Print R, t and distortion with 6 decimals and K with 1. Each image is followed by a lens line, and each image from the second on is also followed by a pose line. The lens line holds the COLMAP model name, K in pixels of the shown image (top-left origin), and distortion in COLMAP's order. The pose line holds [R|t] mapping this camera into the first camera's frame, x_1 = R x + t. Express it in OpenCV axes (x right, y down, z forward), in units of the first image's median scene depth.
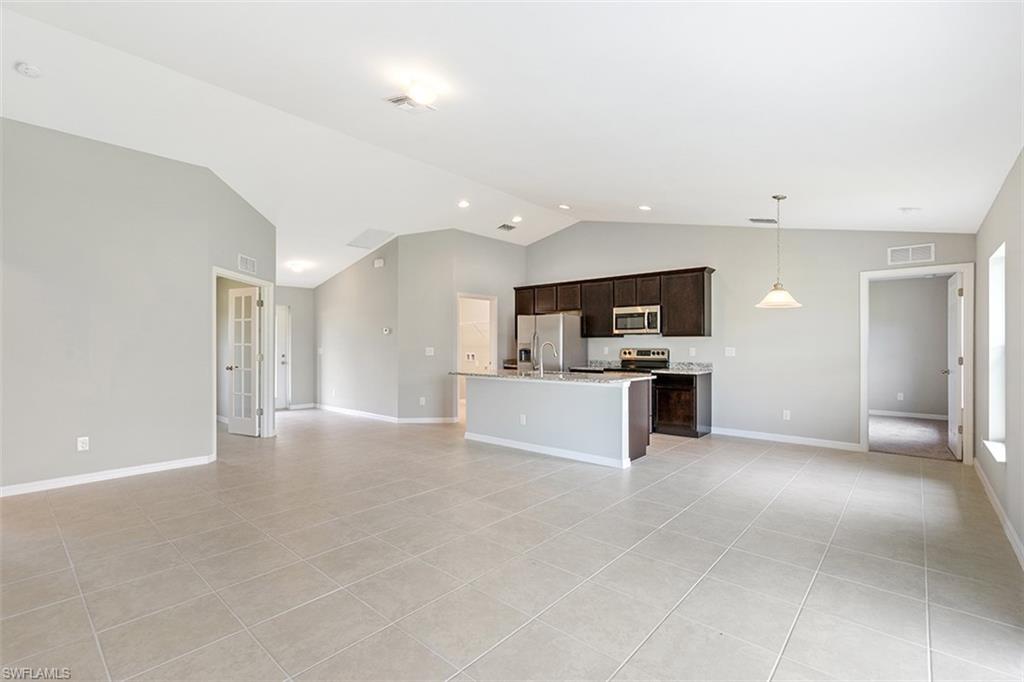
lens RADIAL K [[479.9, 0, 512.0], [0, 479.9, 341.0], [0, 0, 1]] dist [0.000233, 0.000284]
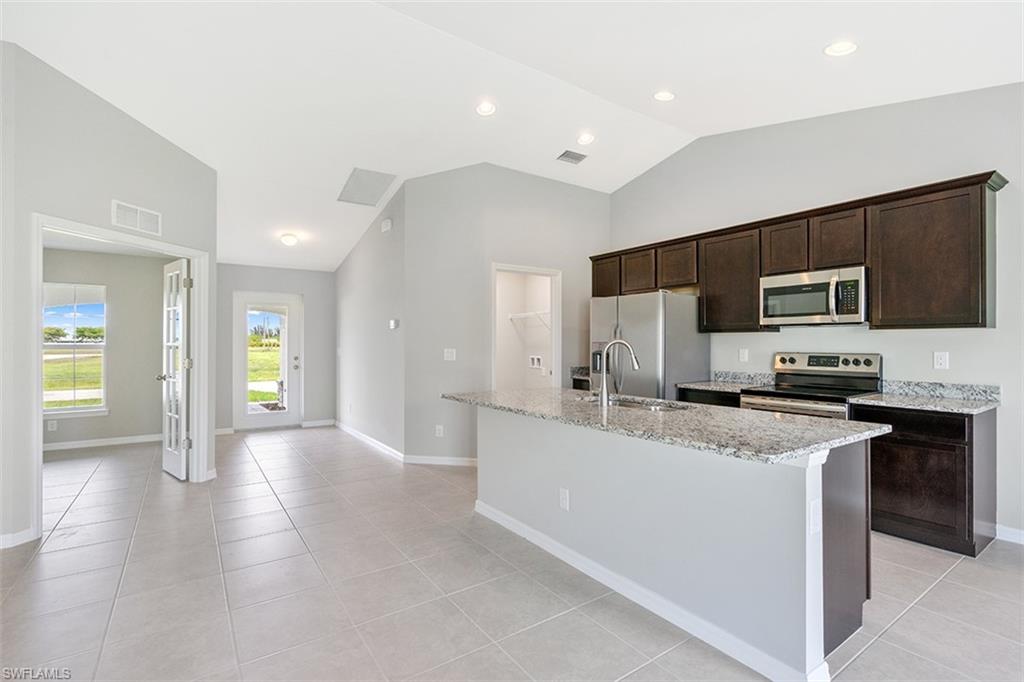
lens RADIAL K [[479.9, 0, 512.0], [0, 479.9, 341.0], [0, 0, 1]] dist [0.000233, 0.000284]
pose [[0.970213, -0.000015, -0.242255, 0.068362], [0.000636, 0.999997, 0.002485, 0.001454], [0.242254, -0.002565, 0.970210, 0.393623]]
